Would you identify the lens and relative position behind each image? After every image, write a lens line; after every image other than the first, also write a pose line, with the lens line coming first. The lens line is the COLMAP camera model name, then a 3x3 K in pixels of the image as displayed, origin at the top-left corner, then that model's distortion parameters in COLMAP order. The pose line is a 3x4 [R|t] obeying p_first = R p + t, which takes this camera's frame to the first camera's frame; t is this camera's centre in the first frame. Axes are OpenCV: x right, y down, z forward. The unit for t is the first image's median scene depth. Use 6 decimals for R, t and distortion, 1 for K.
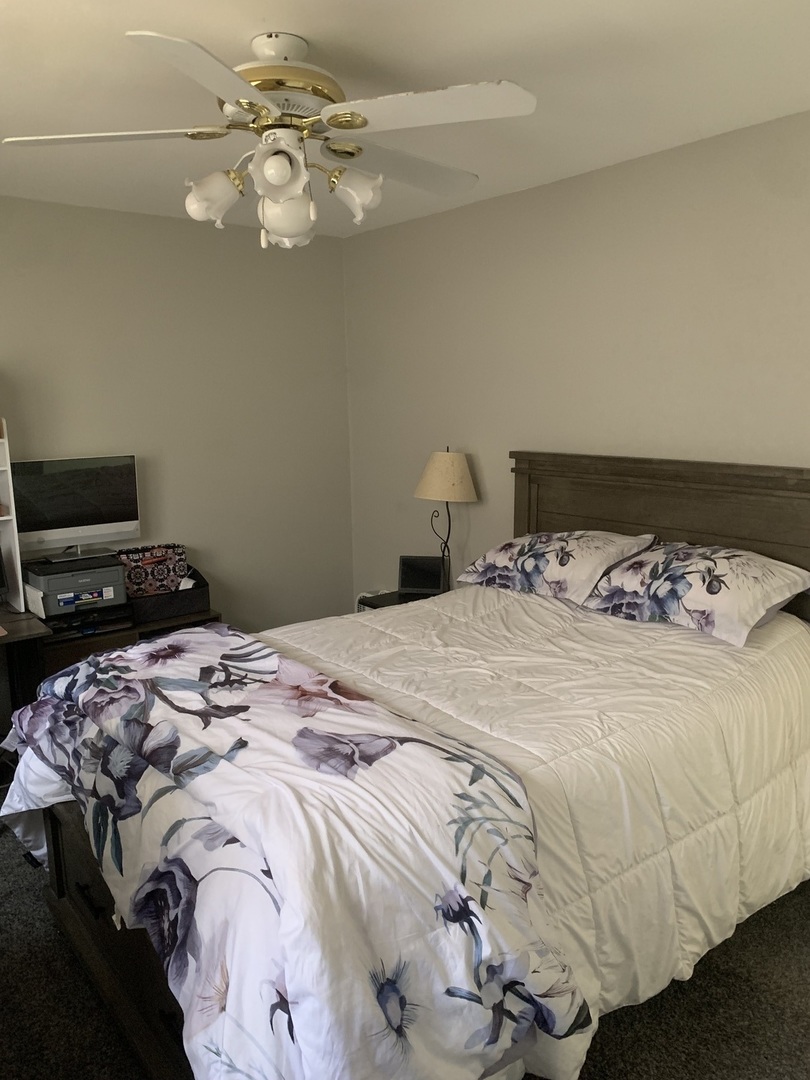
lens RADIAL K [[814.1, 0, 409.4], [0, 814.1, 539.7], [0, 0, 1]] dist [0.002698, -0.002242]
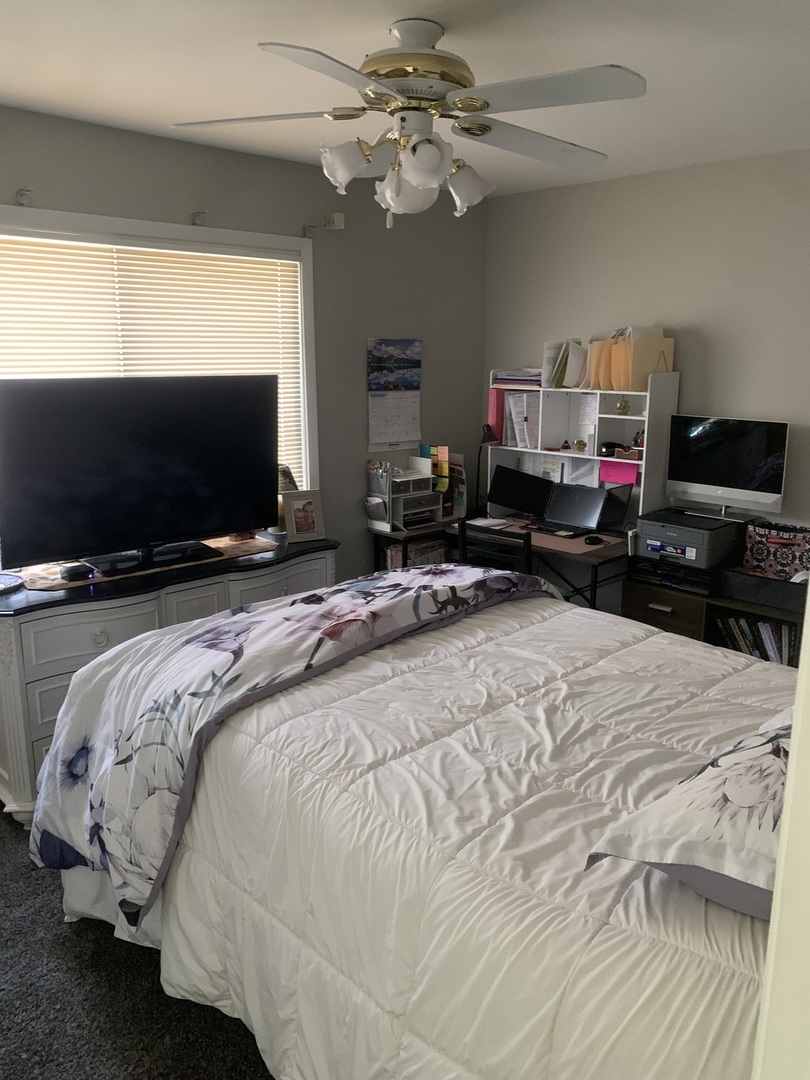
lens RADIAL K [[814.1, 0, 409.5], [0, 814.1, 537.5], [0, 0, 1]] dist [0.002698, -0.002242]
pose [[0.136317, 0.245237, -0.959831, 0.544017], [-0.191152, 0.957180, 0.217412, -0.105789], [0.972049, 0.153837, 0.177358, 0.488699]]
